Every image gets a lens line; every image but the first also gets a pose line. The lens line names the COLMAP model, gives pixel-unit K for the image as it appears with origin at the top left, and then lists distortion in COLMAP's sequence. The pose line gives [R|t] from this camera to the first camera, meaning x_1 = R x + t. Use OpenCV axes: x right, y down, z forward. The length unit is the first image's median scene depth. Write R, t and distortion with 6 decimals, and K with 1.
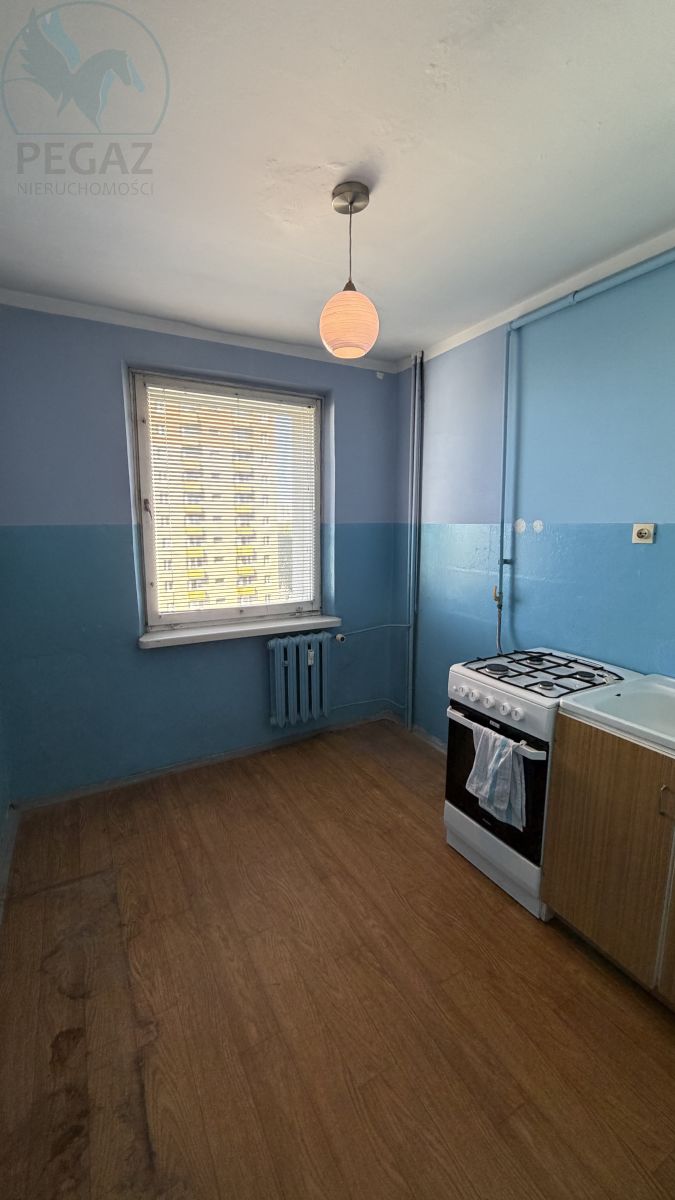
lens RADIAL K [[480.4, 0, 335.2], [0, 480.4, 597.3], [0, 0, 1]] dist [0.001758, 0.000539]
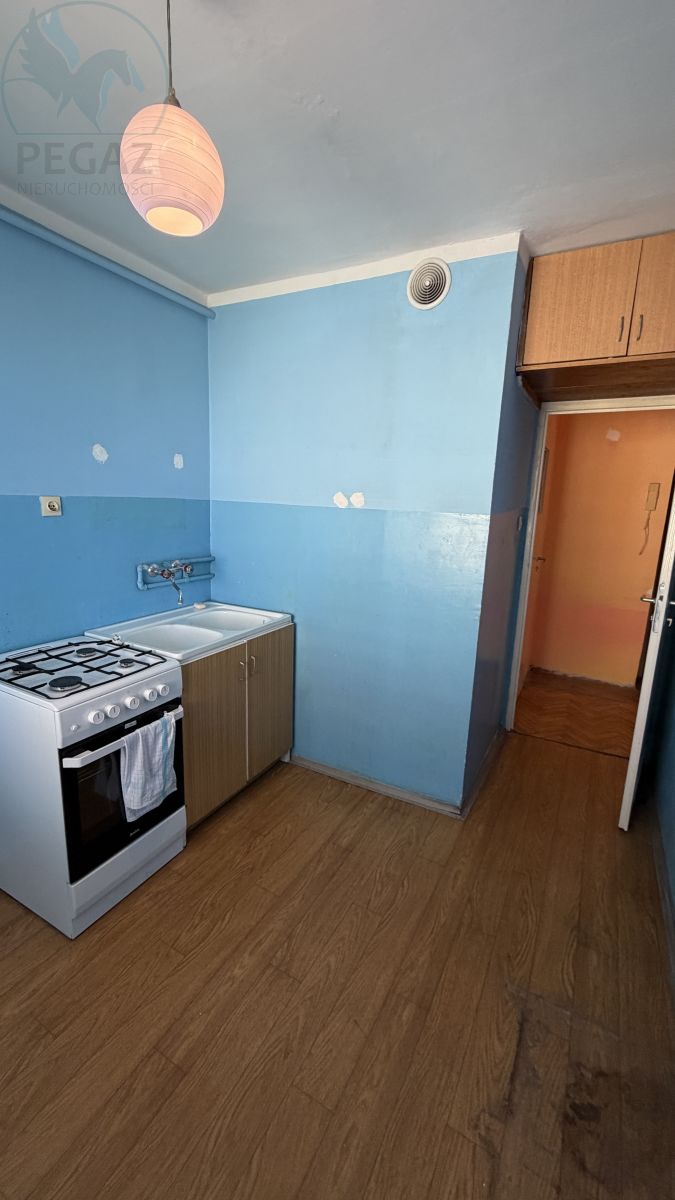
lens RADIAL K [[480.4, 0, 335.2], [0, 480.4, 597.3], [0, 0, 1]] dist [0.001758, 0.000539]
pose [[-0.527016, -0.189032, 0.828566, -0.603669], [0.103292, 0.953474, 0.283229, -0.188980], [-0.843555, 0.234850, -0.482970, 1.111338]]
